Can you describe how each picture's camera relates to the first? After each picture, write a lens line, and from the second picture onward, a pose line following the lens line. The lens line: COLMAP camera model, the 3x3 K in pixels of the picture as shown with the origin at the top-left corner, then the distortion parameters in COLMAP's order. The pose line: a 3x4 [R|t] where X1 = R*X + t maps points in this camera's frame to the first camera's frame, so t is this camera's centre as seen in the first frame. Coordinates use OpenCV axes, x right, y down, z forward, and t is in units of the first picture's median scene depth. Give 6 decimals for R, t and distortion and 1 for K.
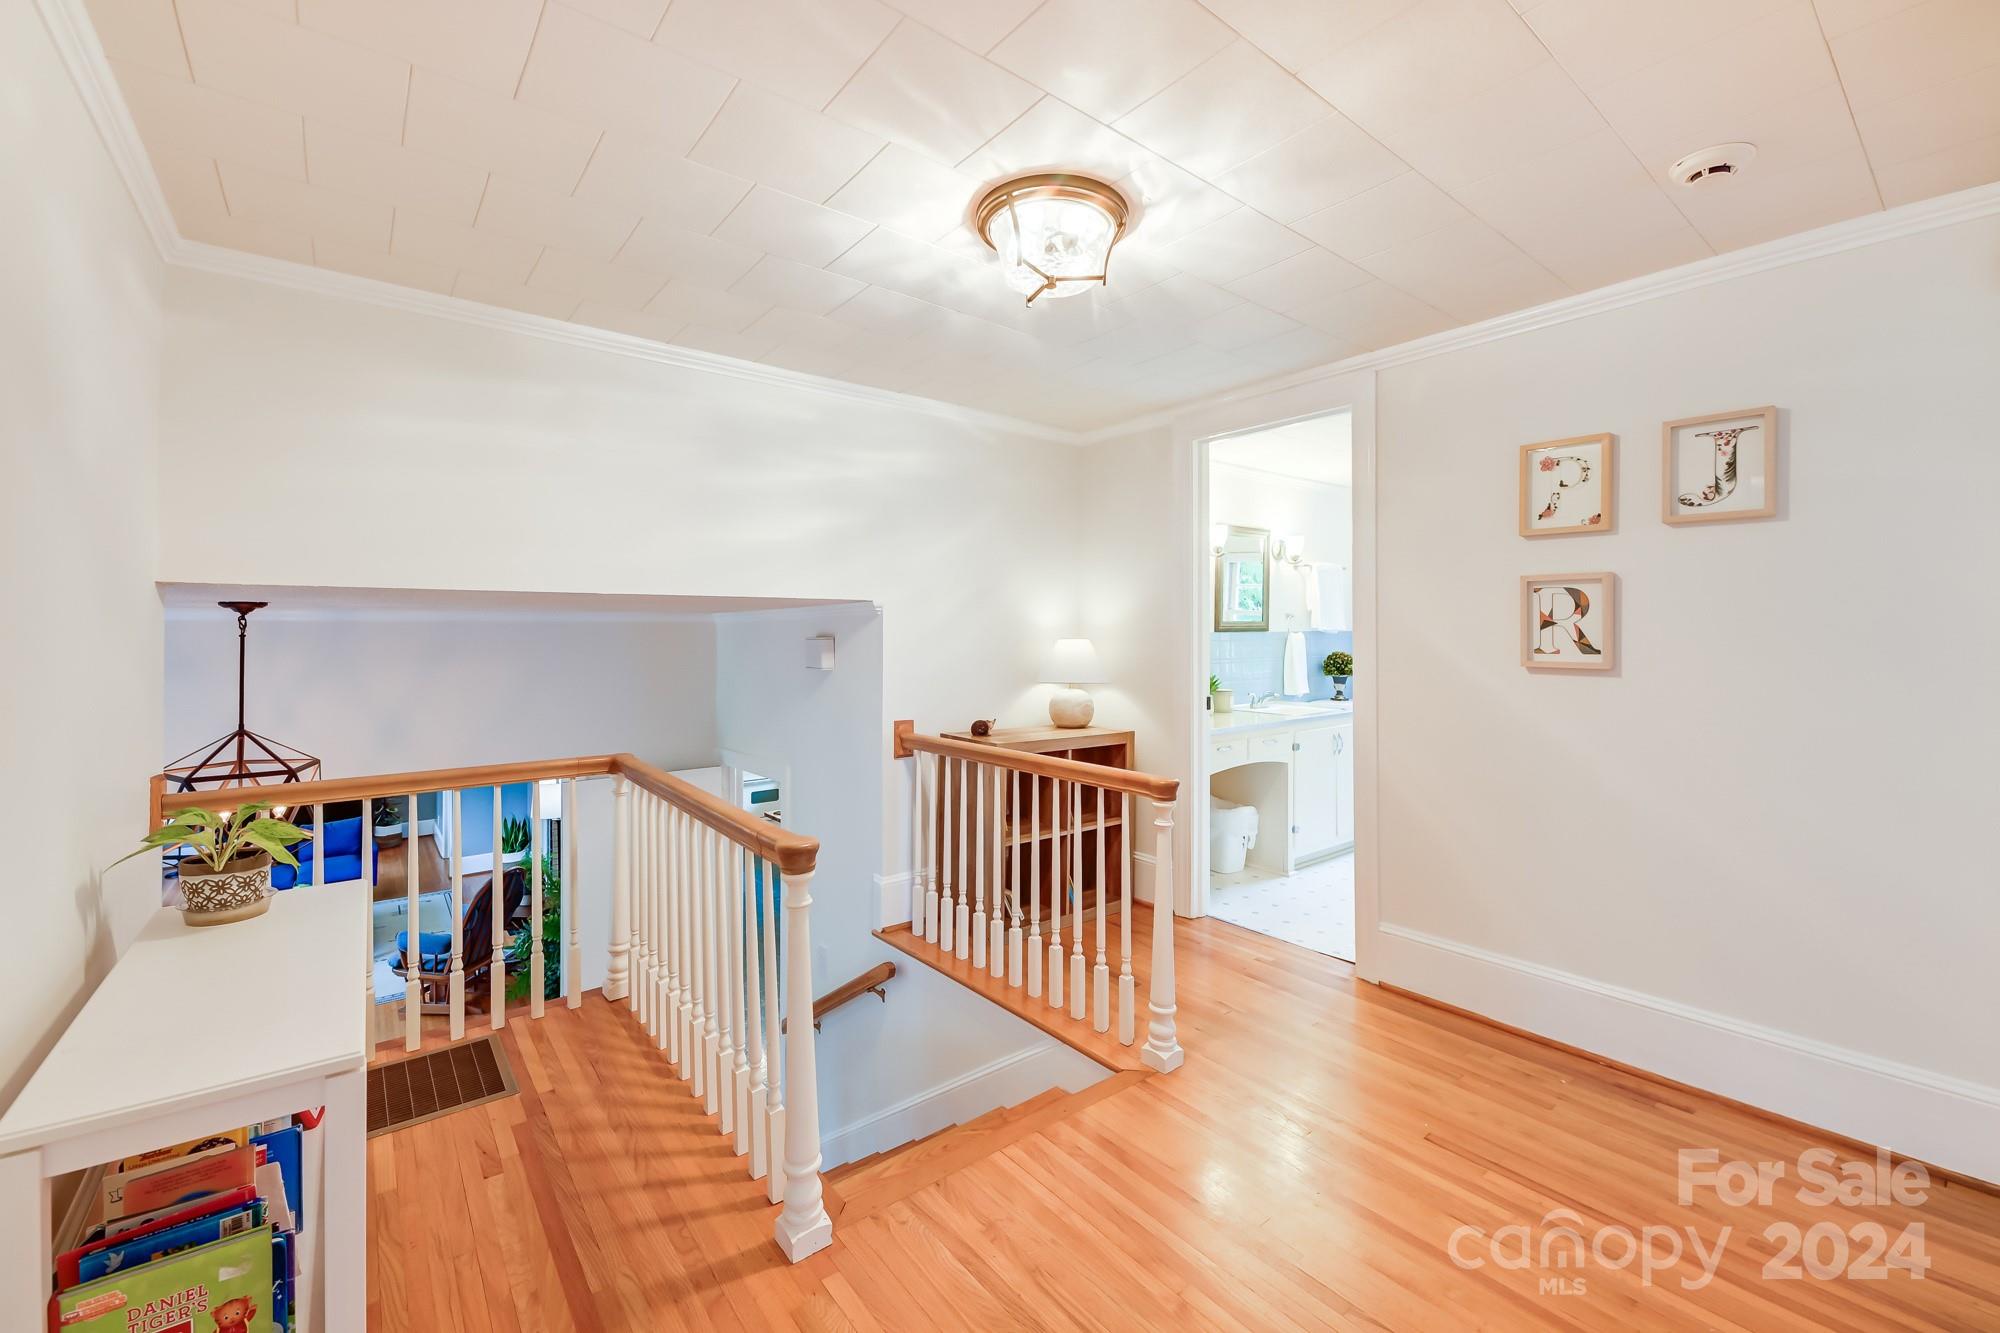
lens RADIAL K [[799.8, 0, 1029.5], [0, 799.8, 626.1], [0, 0, 1]] dist [0.001662, -0.011775]
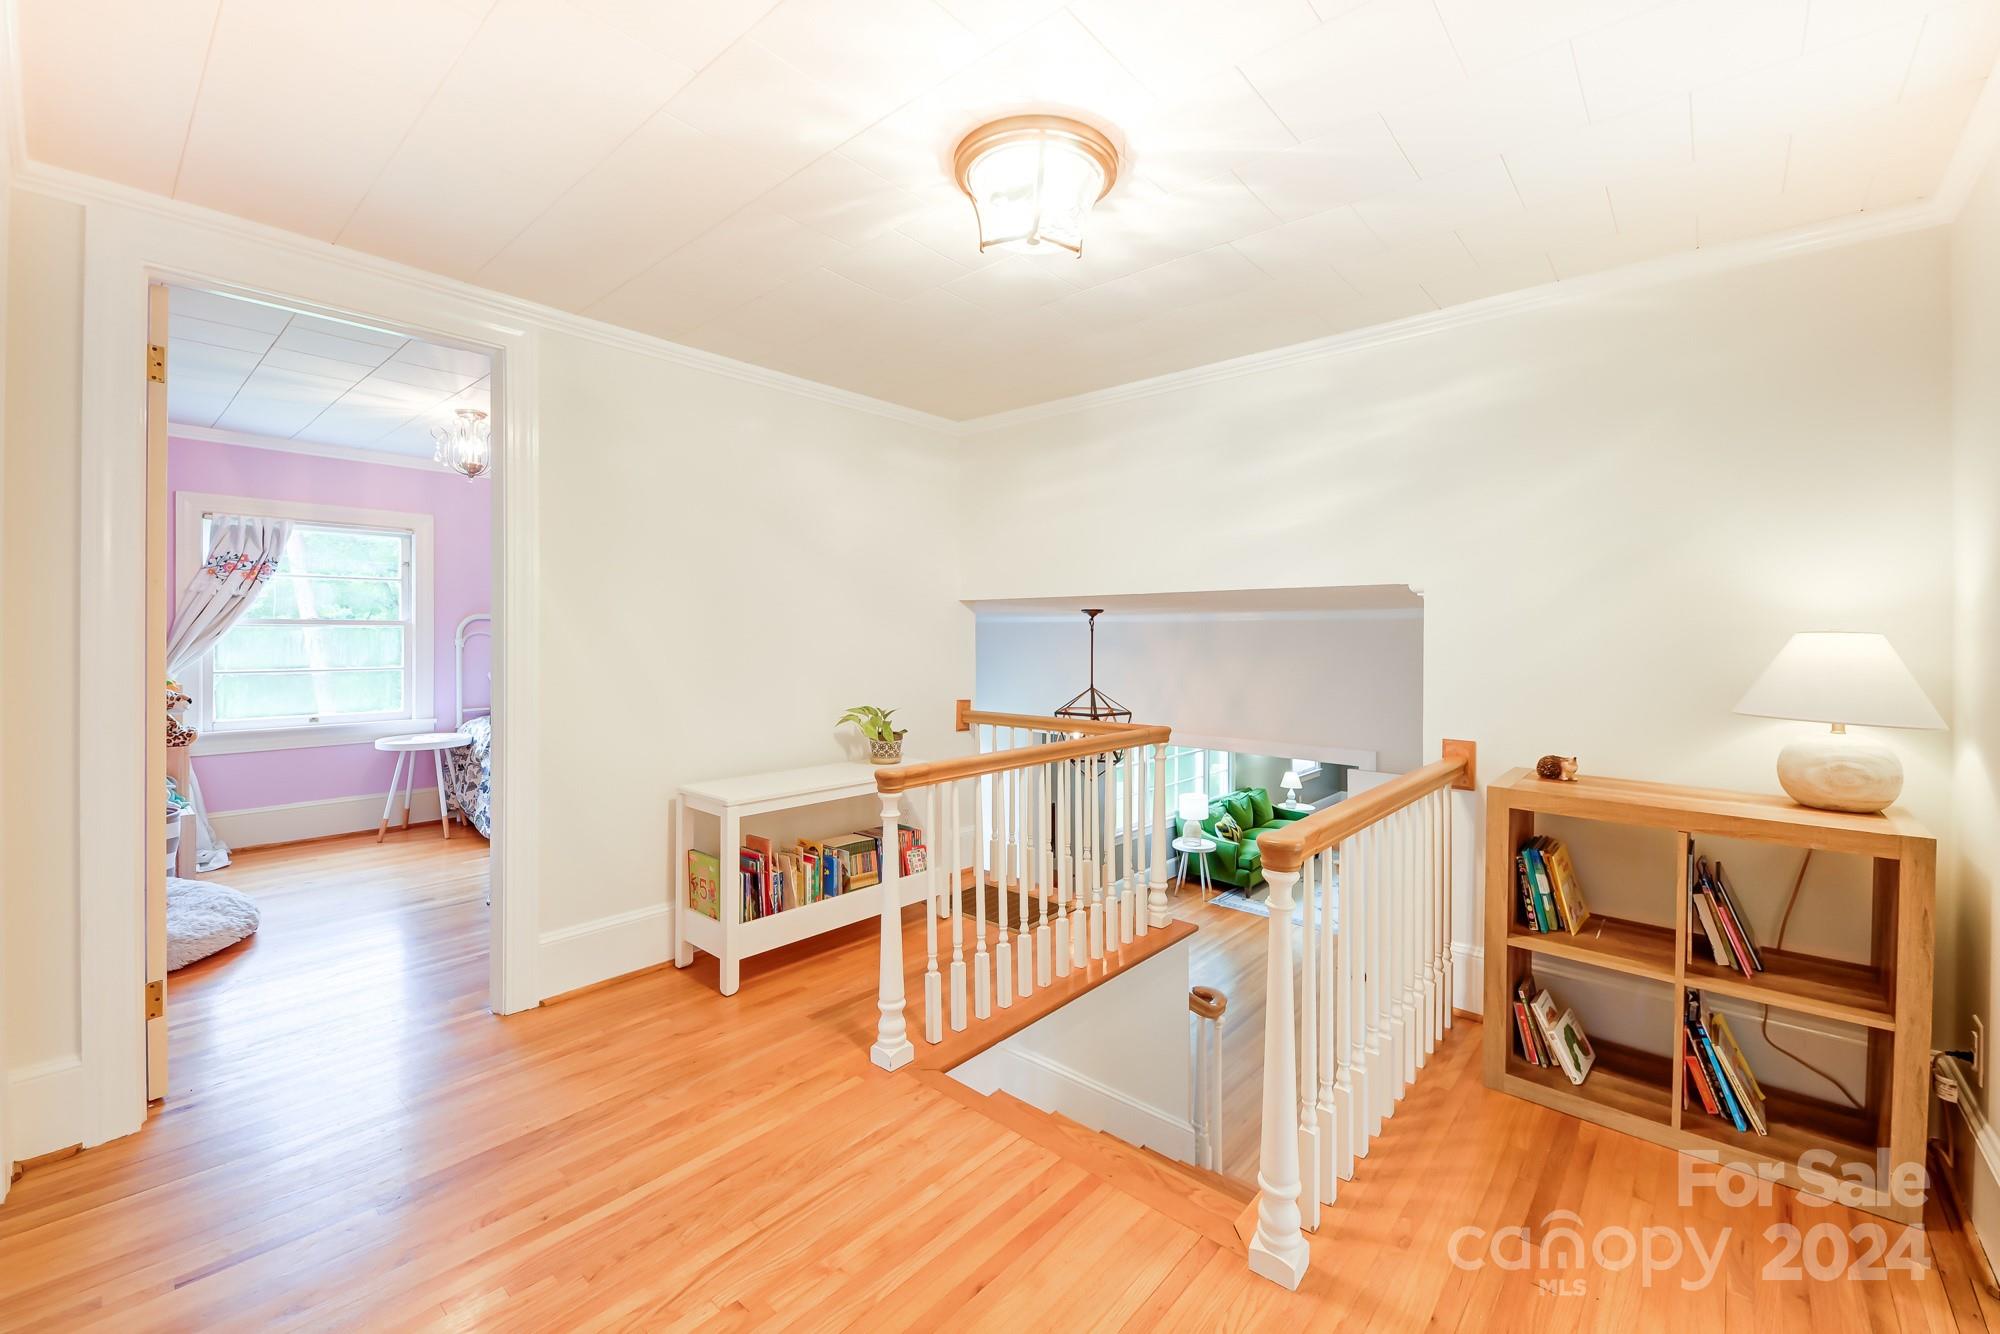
lens RADIAL K [[829.6, 0, 994.6], [0, 829.6, 645.7], [0, 0, 1]] dist [0.014530, -0.010171]
pose [[0.144925, 0.015155, -0.989327, 0.665386], [0.007555, 0.999837, 0.016423, 0.014457], [0.989414, -0.009854, 0.144787, 0.554739]]
